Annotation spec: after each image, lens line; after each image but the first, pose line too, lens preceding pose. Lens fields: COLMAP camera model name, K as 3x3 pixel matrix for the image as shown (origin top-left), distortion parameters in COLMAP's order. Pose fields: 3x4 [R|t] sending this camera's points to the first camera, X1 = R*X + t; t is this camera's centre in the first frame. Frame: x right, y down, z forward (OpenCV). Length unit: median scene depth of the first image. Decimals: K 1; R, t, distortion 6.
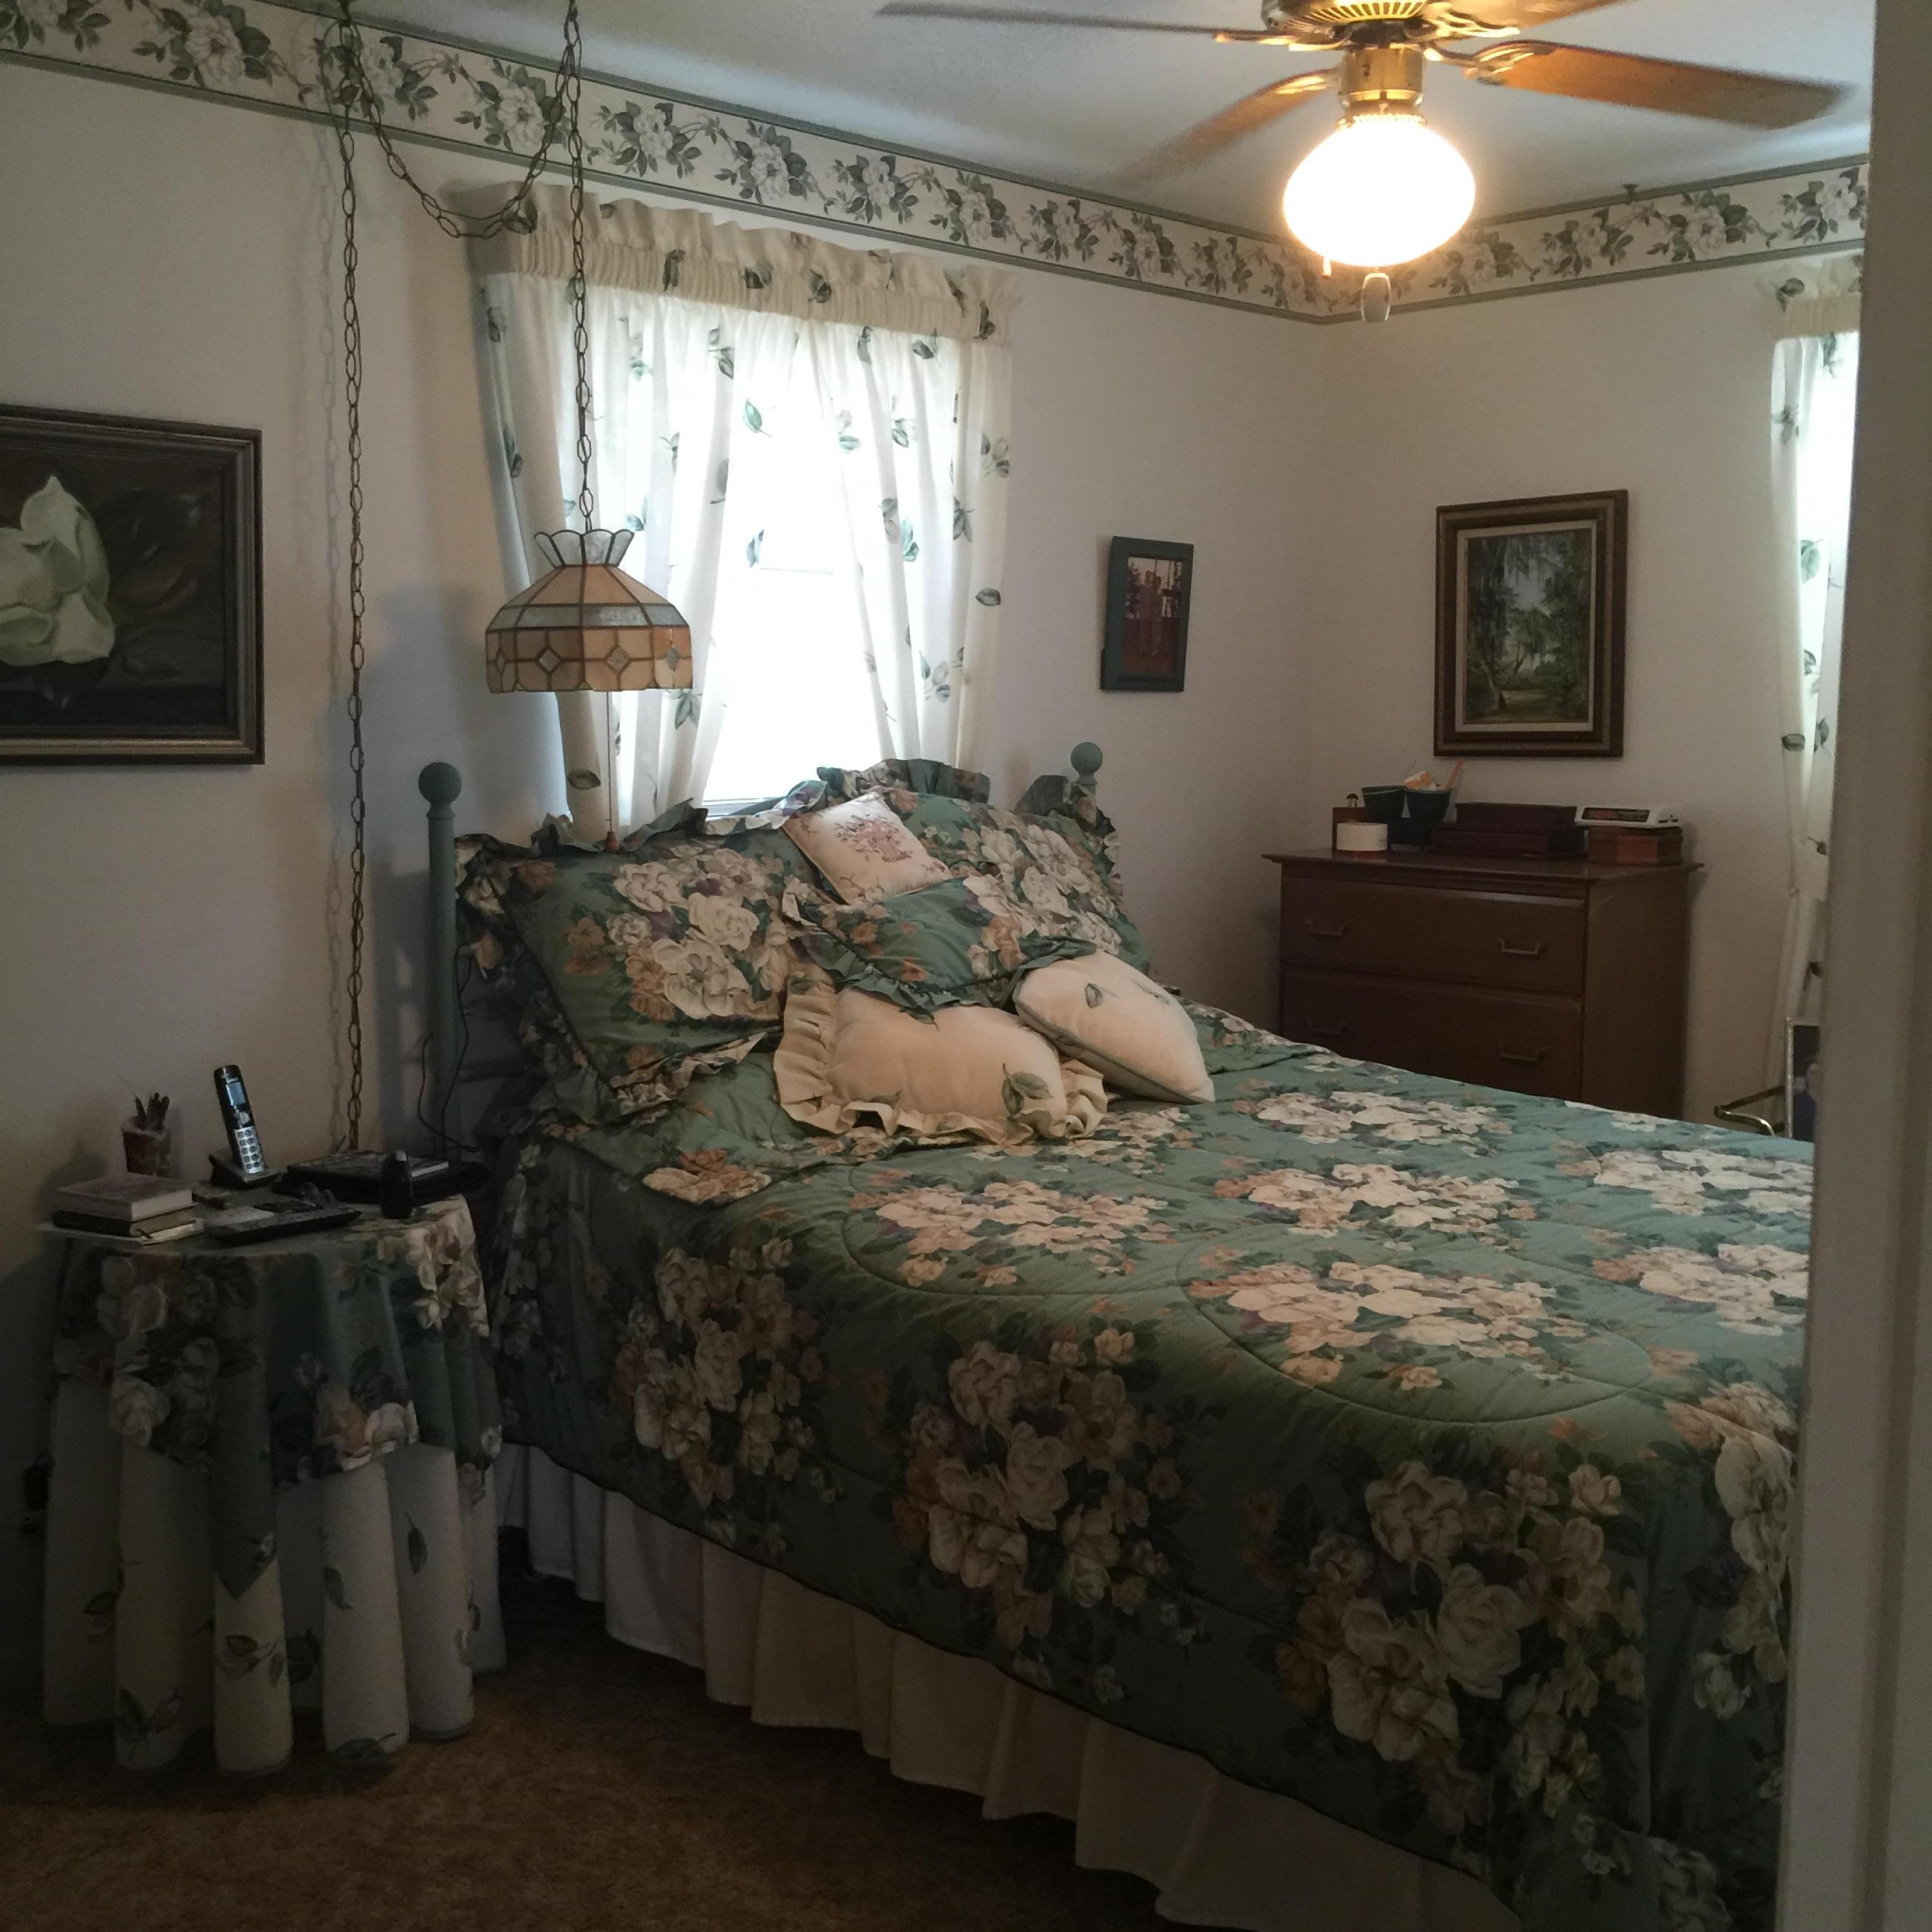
lens RADIAL K [[2229.4, 0, 969.9], [0, 2229.4, 967.6], [0, 0, 1]] dist [0.049876, 0.000000]
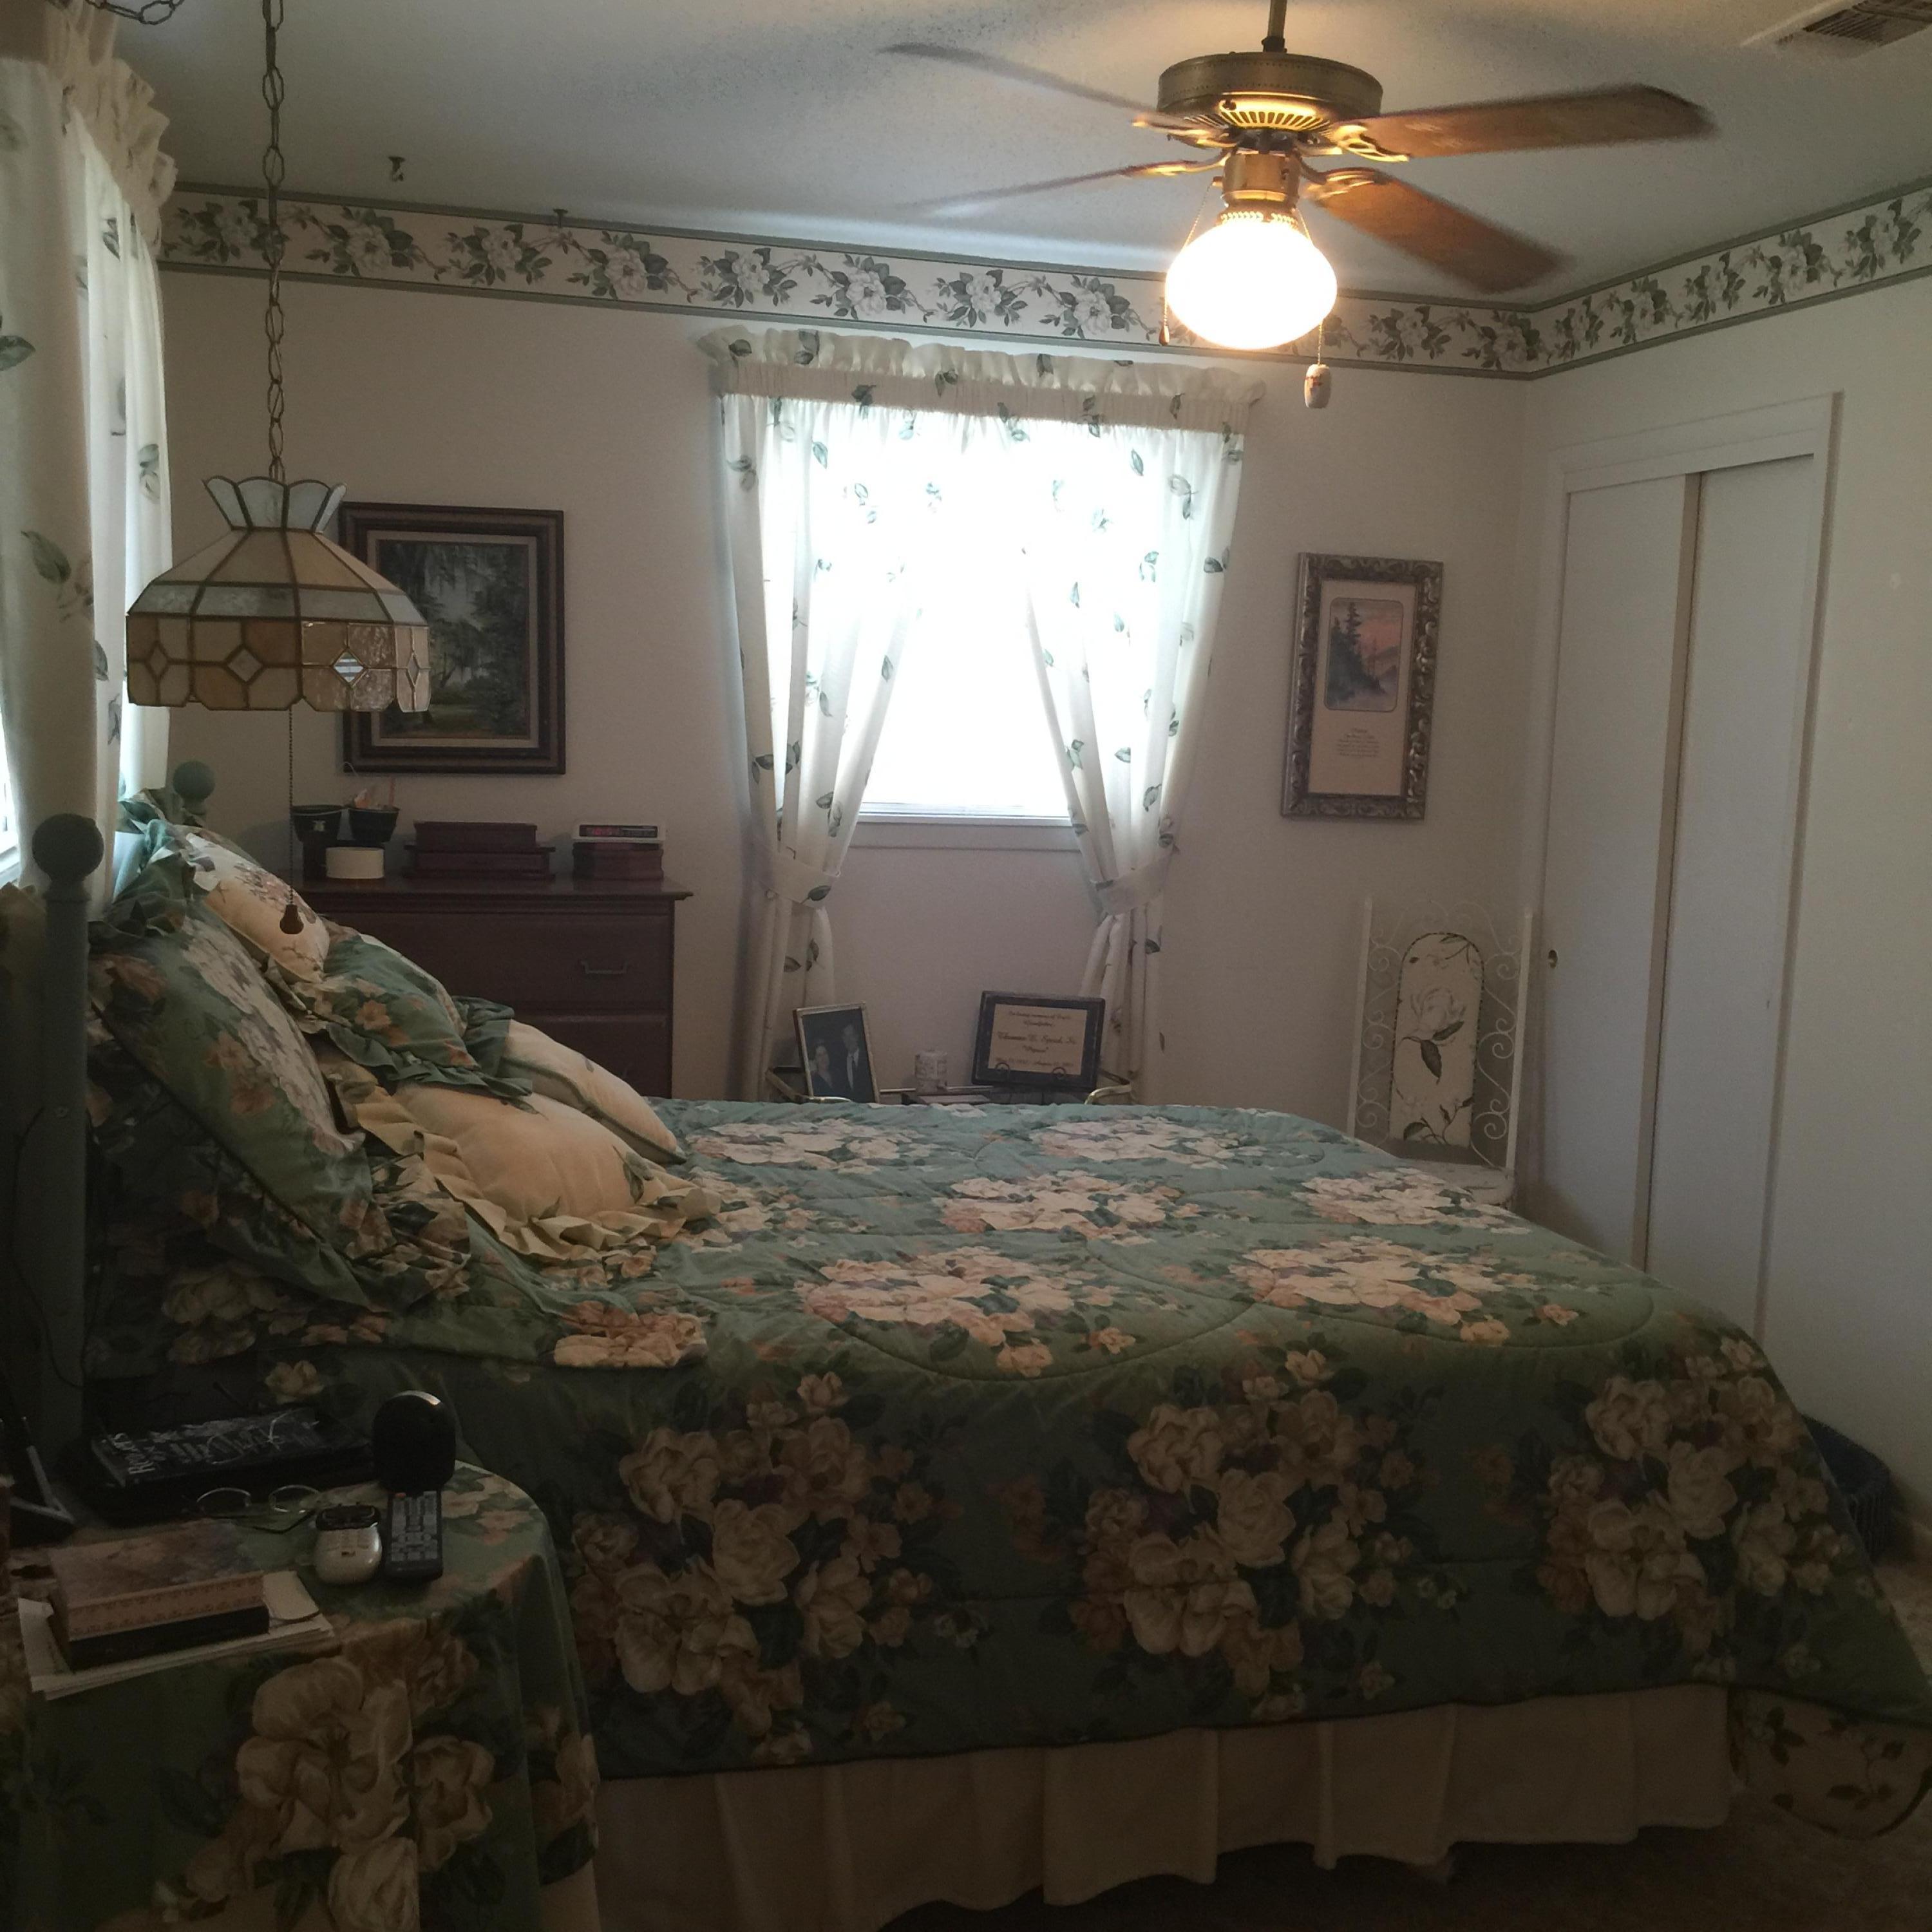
lens RADIAL K [[2229.4, 0, 969.2], [0, 2229.4, 965.6], [0, 0, 1]] dist [0.049876, 0.000000]
pose [[0.493333, -0.085904, 0.865588, -0.549806], [0.079132, 0.995417, 0.053689, -0.051840], [-0.866234, 0.042009, 0.497870, 0.373616]]
